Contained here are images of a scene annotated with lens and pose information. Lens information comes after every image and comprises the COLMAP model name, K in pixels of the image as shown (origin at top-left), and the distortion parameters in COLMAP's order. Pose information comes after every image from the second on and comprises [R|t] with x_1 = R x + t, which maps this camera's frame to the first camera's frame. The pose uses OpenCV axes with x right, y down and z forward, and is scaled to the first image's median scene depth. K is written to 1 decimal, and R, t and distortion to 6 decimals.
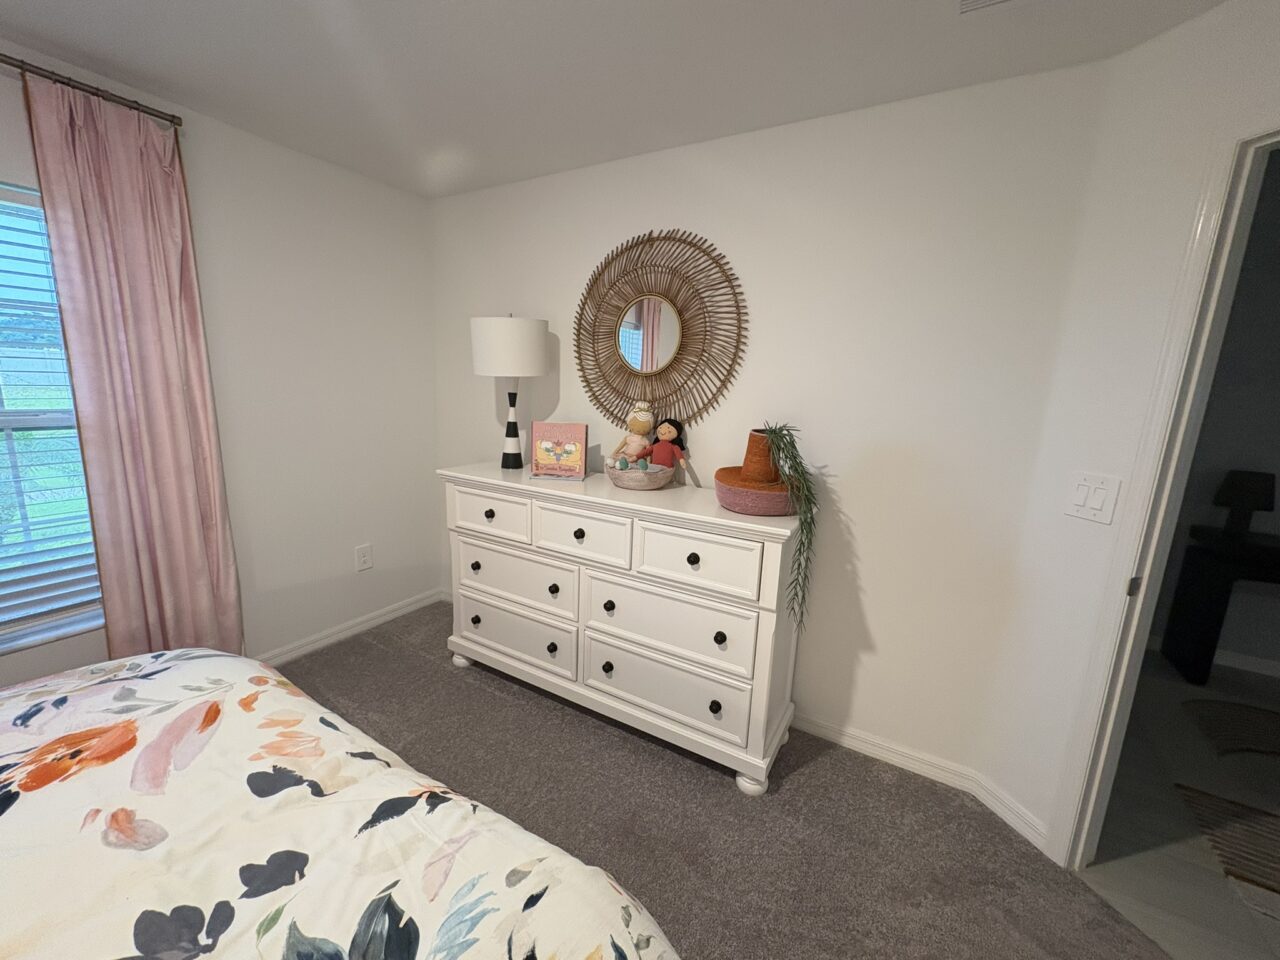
lens RADIAL K [[509.3, 0, 639.2], [0, 509.3, 477.4], [0, 0, 1]] dist [-0.003156, 0.000404]
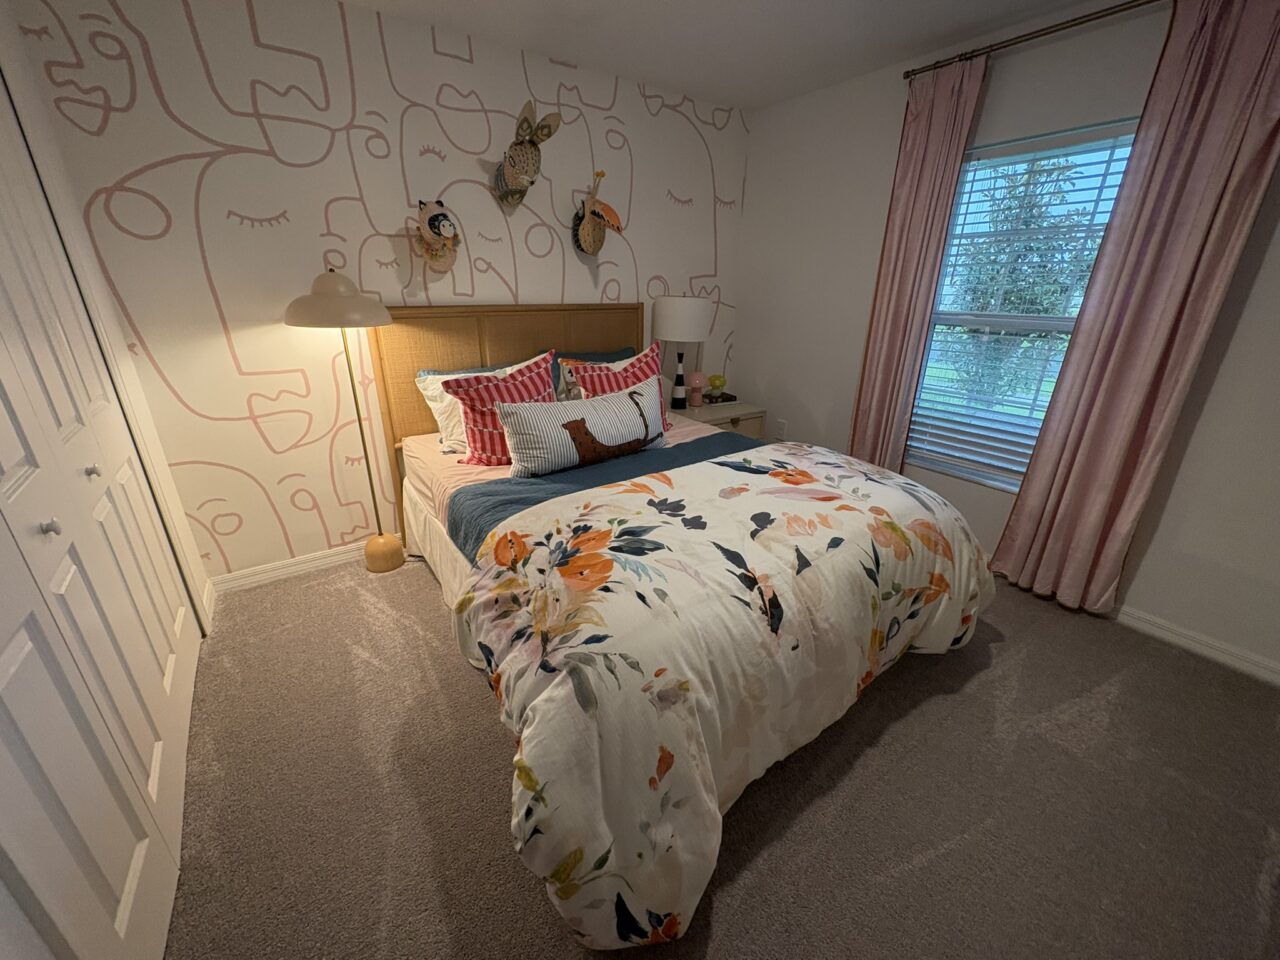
lens RADIAL K [[509.3, 0, 640.4], [0, 509.3, 483.0], [0, 0, 1]] dist [-0.003156, 0.000404]
pose [[-0.395285, 0.294539, -0.870056, 0.817835], [-0.200854, 0.896560, 0.394764, -0.088425], [0.896330, 0.330798, -0.295237, 1.028283]]
